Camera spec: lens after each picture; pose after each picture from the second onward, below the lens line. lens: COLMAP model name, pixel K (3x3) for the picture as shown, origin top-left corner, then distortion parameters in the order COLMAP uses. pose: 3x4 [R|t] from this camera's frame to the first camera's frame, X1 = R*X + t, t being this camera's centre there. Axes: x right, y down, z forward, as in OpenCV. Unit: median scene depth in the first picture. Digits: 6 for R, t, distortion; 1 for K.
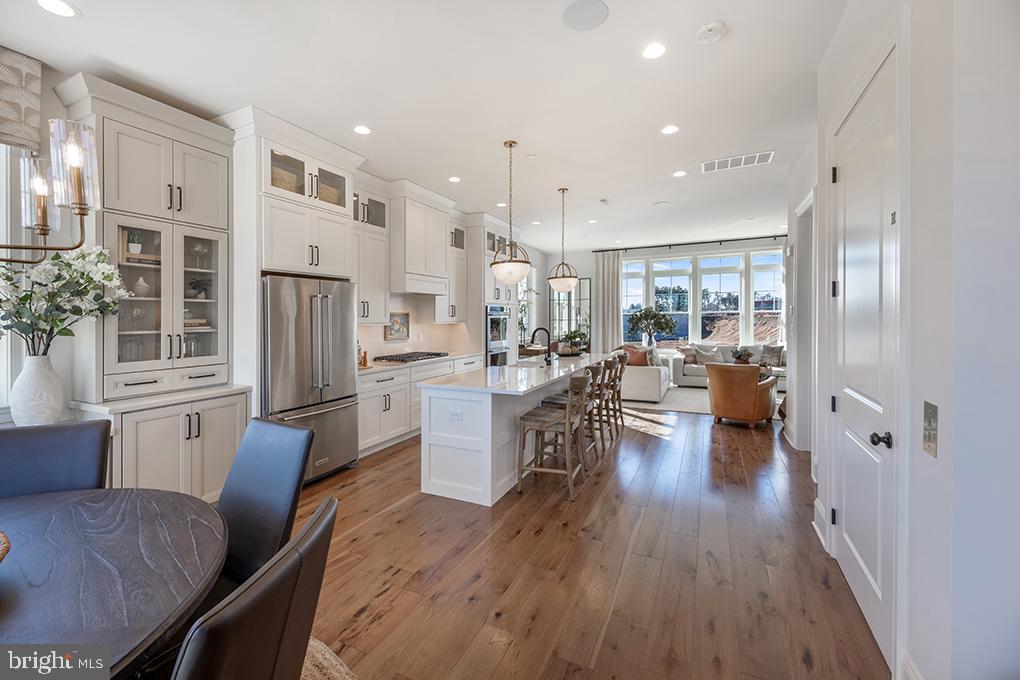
lens RADIAL K [[414.8, 0, 507.0], [0, 414.8, 321.5], [0, 0, 1]] dist [0.001530, -0.000376]
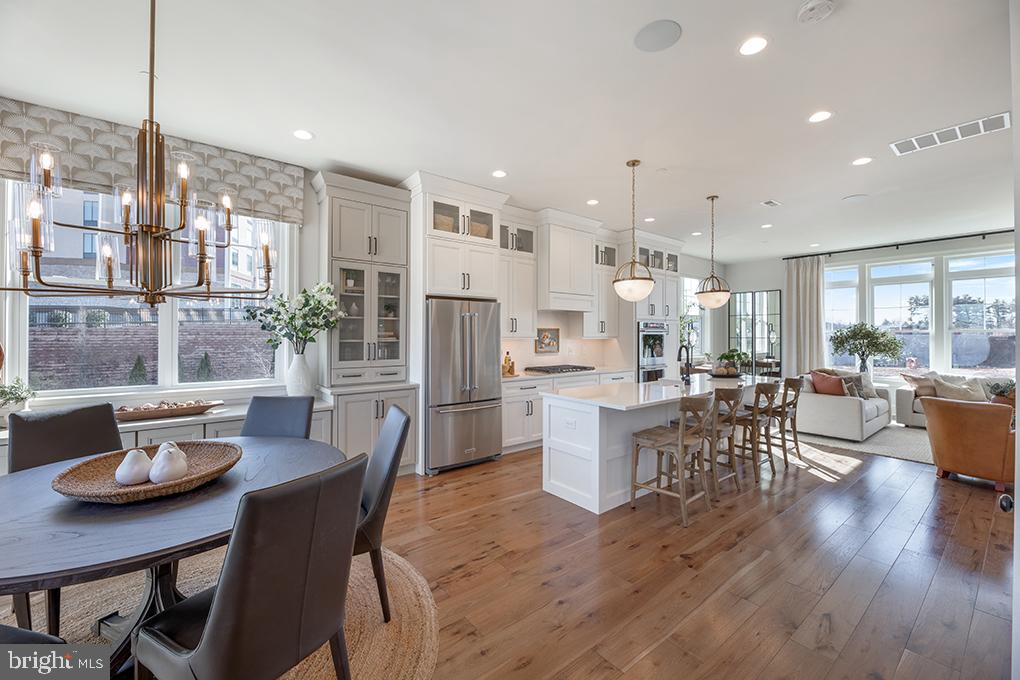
lens RADIAL K [[407.9, 0, 507.7], [0, 407.9, 334.2], [0, 0, 1]] dist [0.001692, -0.004533]
pose [[0.896647, 0.014521, -0.442509, 0.175490], [-0.016859, 0.999857, -0.001350, -0.003209], [0.442426, 0.008670, 0.896763, -0.025059]]
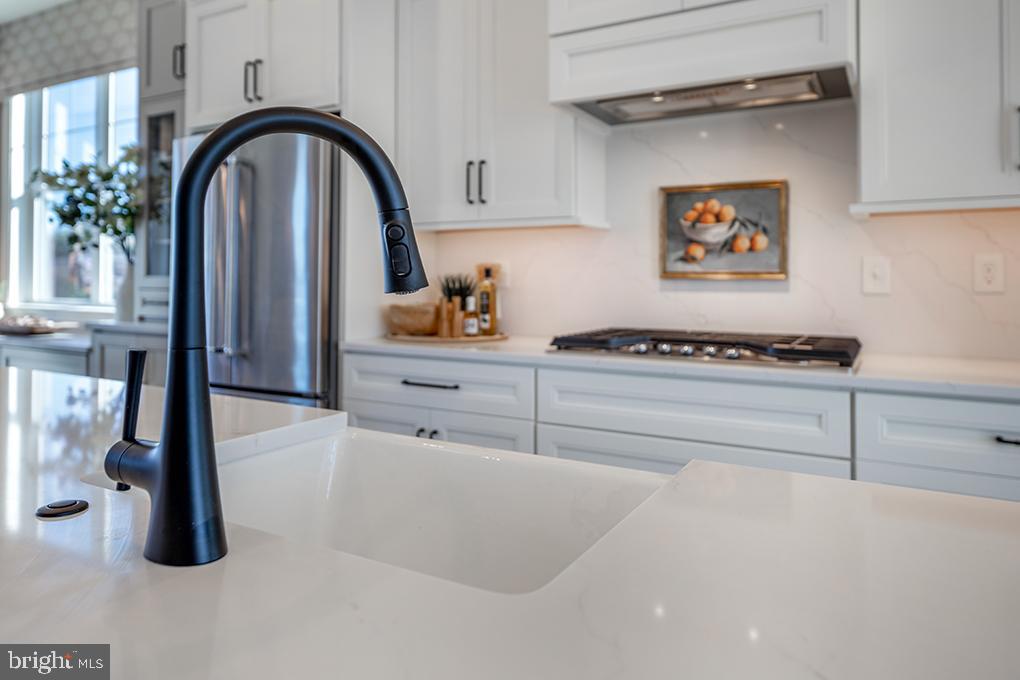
lens RADIAL K [[590.8, 0, 507.6], [0, 590.8, 292.2], [0, 0, 1]] dist [0.002986, 0.001684]
pose [[-0.009333, 0.013345, -0.999867, 0.203318], [-0.017746, 0.999751, 0.013509, 0.072725], [0.999799, 0.017870, -0.009094, 1.263107]]
